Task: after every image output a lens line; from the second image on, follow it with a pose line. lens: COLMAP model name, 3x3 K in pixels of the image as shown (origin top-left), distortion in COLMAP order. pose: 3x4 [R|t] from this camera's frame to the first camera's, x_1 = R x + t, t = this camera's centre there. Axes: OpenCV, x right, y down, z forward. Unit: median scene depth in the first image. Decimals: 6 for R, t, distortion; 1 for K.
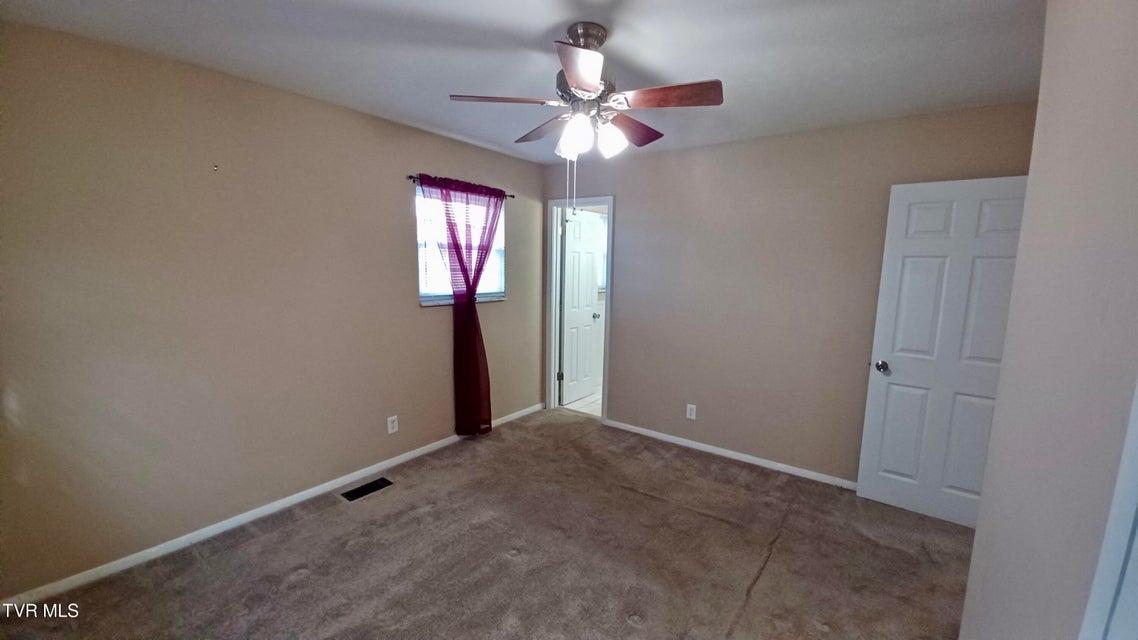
lens RADIAL K [[447.6, 0, 569.4], [0, 447.6, 325.4], [0, 0, 1]] dist [-0.001883, -0.000178]
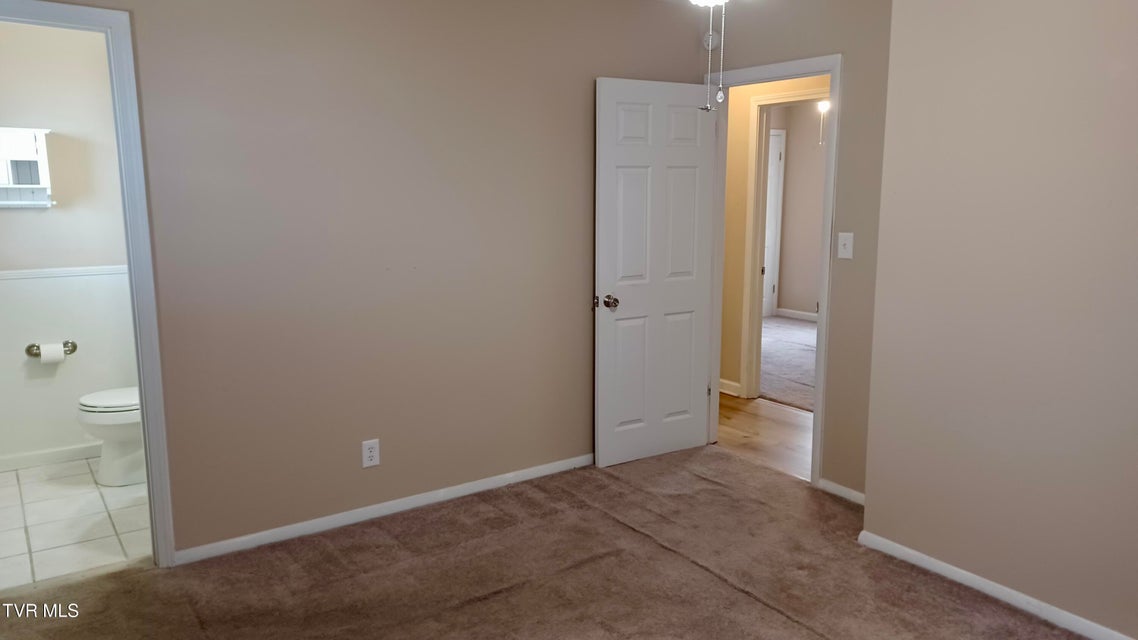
lens RADIAL K [[822.8, 0, 567.3], [0, 822.8, 319.1], [0, 0, 1]] dist [0.066150, -0.055295]
pose [[0.325498, -0.175986, 0.929021, -0.610079], [0.138524, 0.980801, 0.137260, -0.078574], [-0.935341, 0.084013, 0.343627, 0.459261]]
